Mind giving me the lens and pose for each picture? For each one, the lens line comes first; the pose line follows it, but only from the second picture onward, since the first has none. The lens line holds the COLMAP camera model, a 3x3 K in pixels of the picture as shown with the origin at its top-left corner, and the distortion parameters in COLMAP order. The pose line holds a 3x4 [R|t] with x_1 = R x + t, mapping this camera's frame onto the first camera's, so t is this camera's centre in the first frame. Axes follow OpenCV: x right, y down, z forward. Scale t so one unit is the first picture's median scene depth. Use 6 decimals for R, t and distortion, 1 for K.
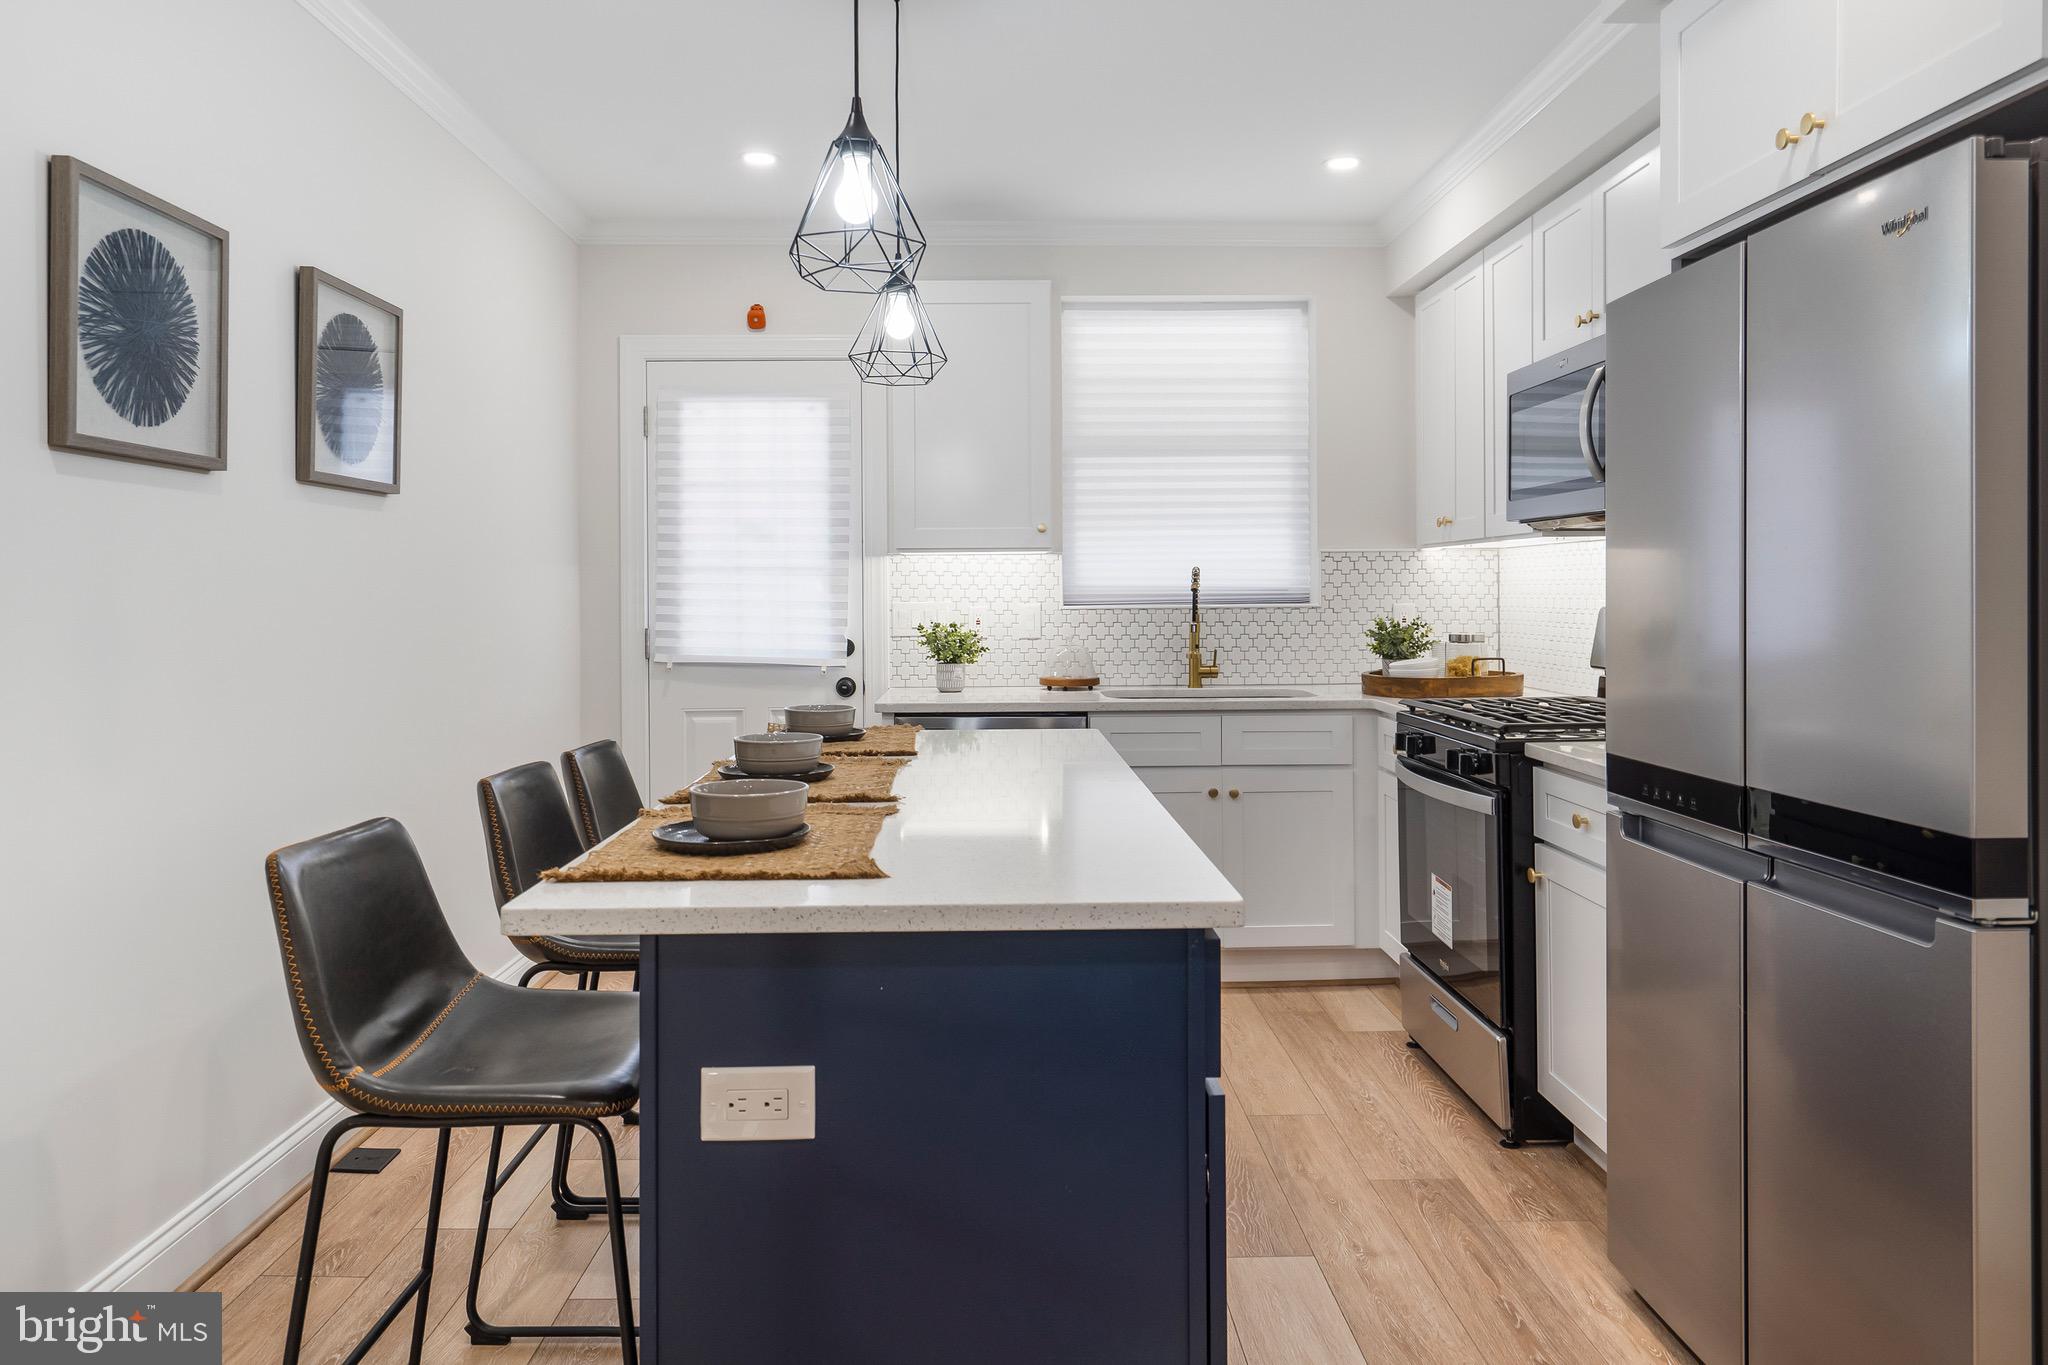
lens RADIAL K [[1399.7, 0, 1009.6], [0, 1399.7, 597.1], [0, 0, 1]] dist [0.001056, 0.010518]
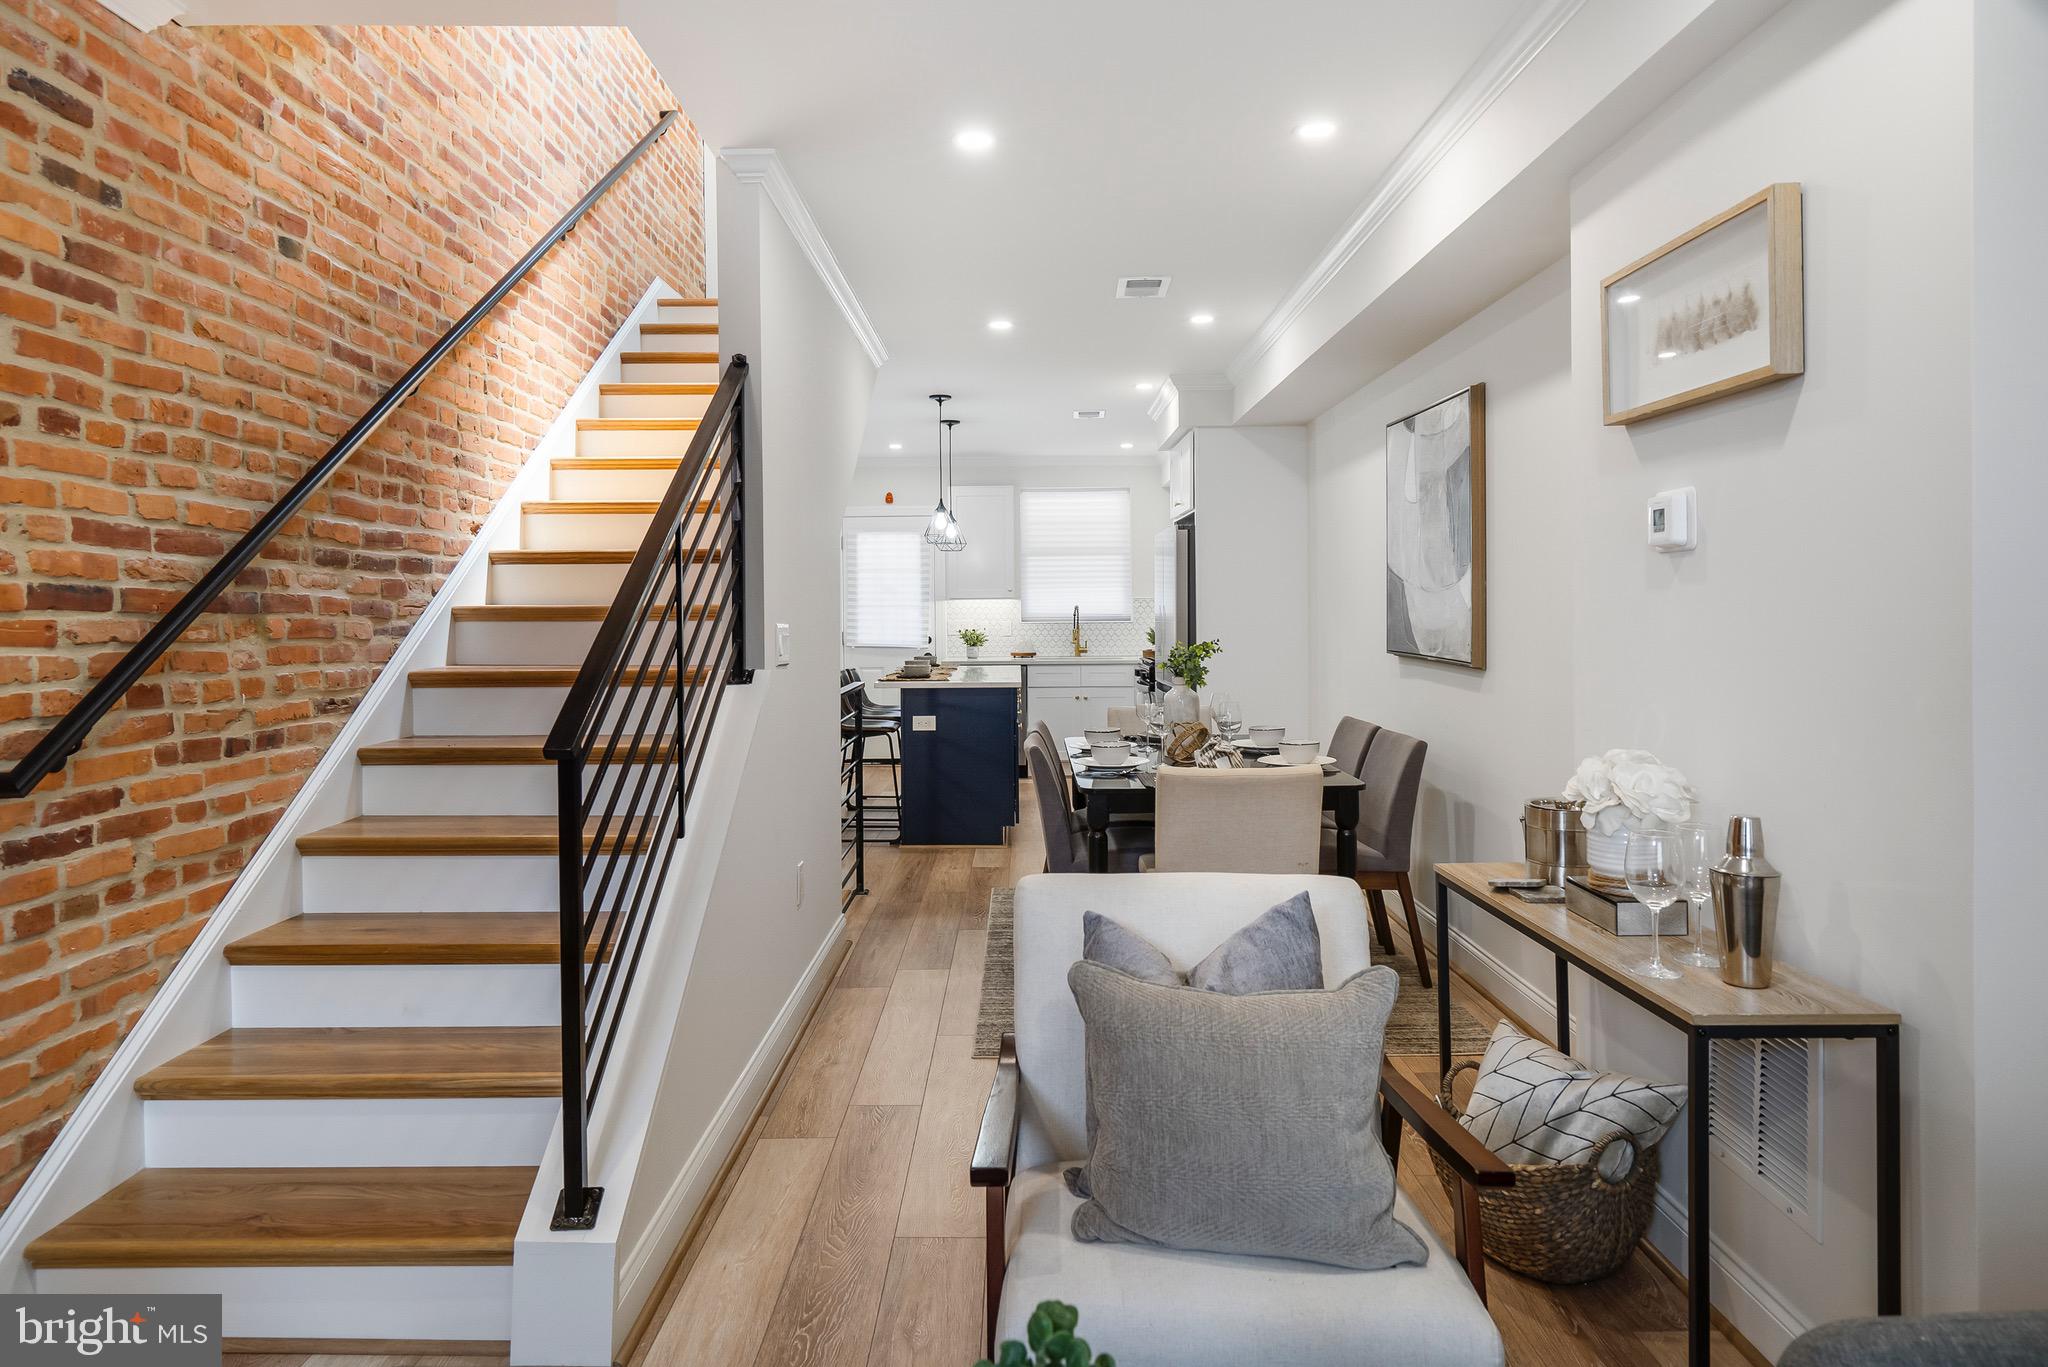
lens RADIAL K [[1233.9, 0, 1015.8], [0, 1233.9, 666.9], [0, 0, 1]] dist [0.000224, 0.000258]
pose [[0.999693, -0.000864, -0.024757, 0.082500], [0.001990, 0.998964, 0.045467, -0.012868], [0.024692, -0.045502, 0.998659, -1.089008]]
